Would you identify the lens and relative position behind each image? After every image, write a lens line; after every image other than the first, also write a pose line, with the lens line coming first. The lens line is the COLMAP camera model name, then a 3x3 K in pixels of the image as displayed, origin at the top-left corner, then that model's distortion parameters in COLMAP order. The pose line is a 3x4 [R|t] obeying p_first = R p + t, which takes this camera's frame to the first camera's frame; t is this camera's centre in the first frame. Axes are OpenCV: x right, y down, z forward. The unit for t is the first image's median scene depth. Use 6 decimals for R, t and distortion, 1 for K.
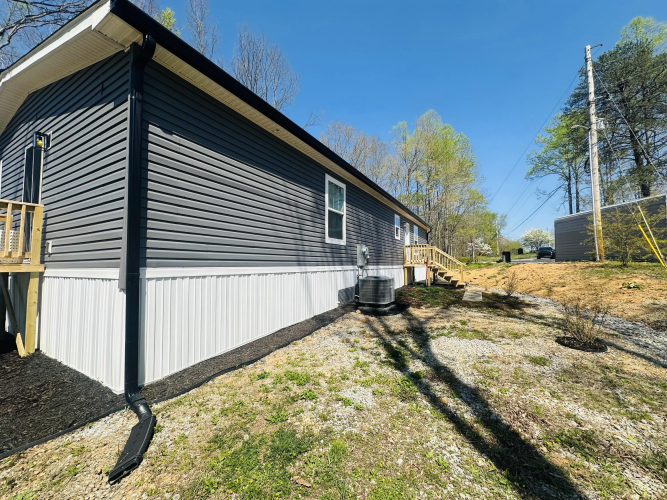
lens RADIAL K [[267.1, 0, 333.5], [0, 267.1, 250.0], [0, 0, 1]] dist [-0.000272, 0.000318]
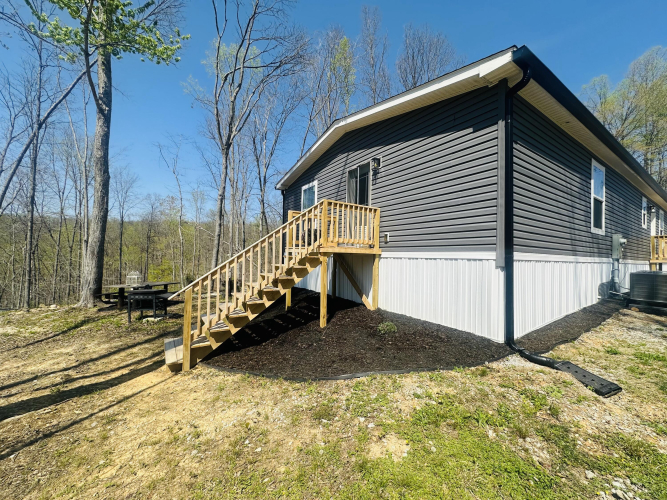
lens RADIAL K [[267.1, 0, 333.5], [0, 267.1, 250.0], [0, 0, 1]] dist [-0.000272, 0.000318]
pose [[0.888628, 0.017143, -0.458309, -0.398607], [-0.004786, 0.999593, 0.028111, 0.012321], [0.458604, -0.022787, 0.888348, -0.251359]]
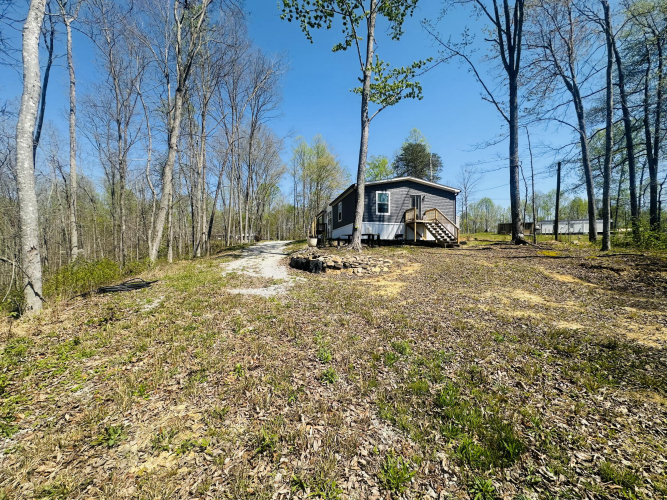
lens RADIAL K [[267.1, 0, 333.5], [0, 267.1, 250.0], [0, 0, 1]] dist [-0.000272, 0.000318]
pose [[0.754862, 0.012557, 0.655764, -3.508557], [-0.044490, 0.998494, 0.032093, 0.299548], [-0.654373, -0.053401, 0.754284, -1.035791]]
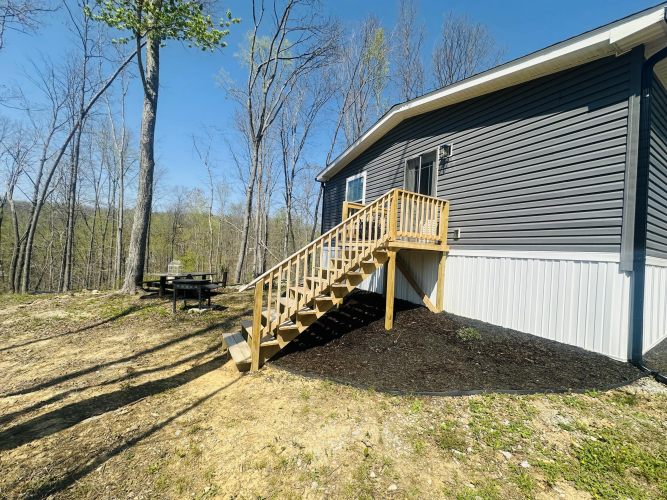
lens RADIAL K [[267.0, 0, 333.5], [0, 267.0, 250.0], [0, 0, 1]] dist [-0.001376, -0.000070]
pose [[0.859560, 0.054932, -0.508075, -0.556148], [-0.040331, 0.998397, 0.039713, 0.027397], [0.509442, -0.013644, 0.860397, -0.258168]]
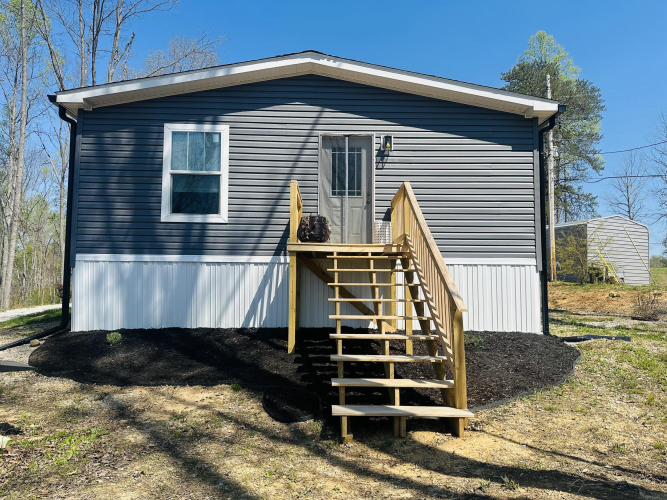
lens RADIAL K [[470.6, 0, 333.5], [0, 470.6, 250.0], [0, 0, 1]] dist [0.138212, -0.172877]
pose [[0.856522, 0.061297, 0.512458, -1.449936], [-0.044004, 0.997980, -0.045824, 0.089564], [-0.514232, 0.016699, 0.857489, -0.367451]]
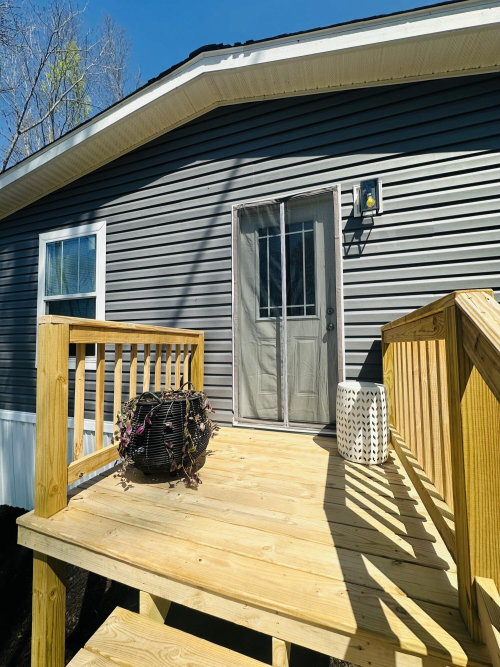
lens RADIAL K [[267.1, 0, 250.0], [0, 267.1, 333.5], [0, 0, 1]] dist [-0.000272, 0.000318]
pose [[0.981046, 0.010610, 0.193482, -0.899274], [-0.011334, 0.999932, 0.002633, -0.092988], [-0.193441, -0.004776, 0.981100, 0.345651]]
